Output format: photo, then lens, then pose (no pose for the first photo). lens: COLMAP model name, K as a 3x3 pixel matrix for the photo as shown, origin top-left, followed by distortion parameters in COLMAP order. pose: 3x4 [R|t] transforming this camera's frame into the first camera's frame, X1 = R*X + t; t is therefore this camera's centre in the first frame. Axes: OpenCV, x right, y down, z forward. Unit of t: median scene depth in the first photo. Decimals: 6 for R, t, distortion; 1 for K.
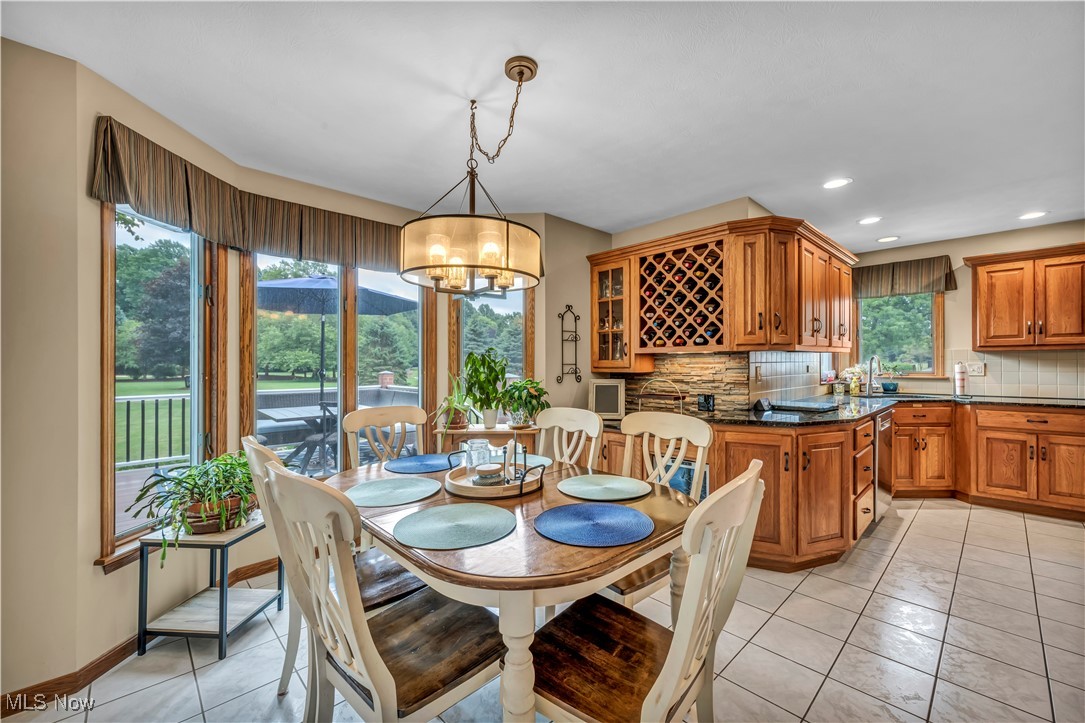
lens RADIAL K [[434.6, 0, 546.1], [0, 434.6, 363.0], [0, 0, 1]] dist [-0.000297, -0.000143]
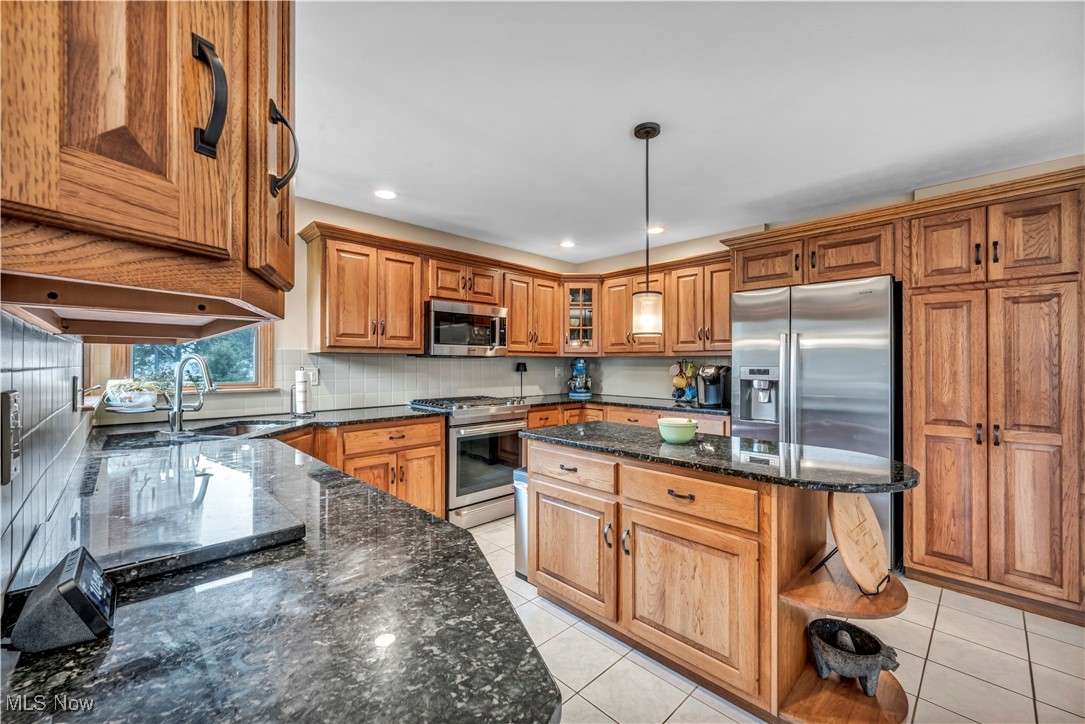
lens RADIAL K [[434.6, 0, 546.4], [0, 434.6, 365.7], [0, 0, 1]] dist [-0.000297, -0.000143]
pose [[-0.009377, 0.002718, 0.999952, 0.257794], [-0.001196, 0.999996, -0.002729, -0.003175], [-0.999955, -0.001221, -0.009374, 0.661825]]
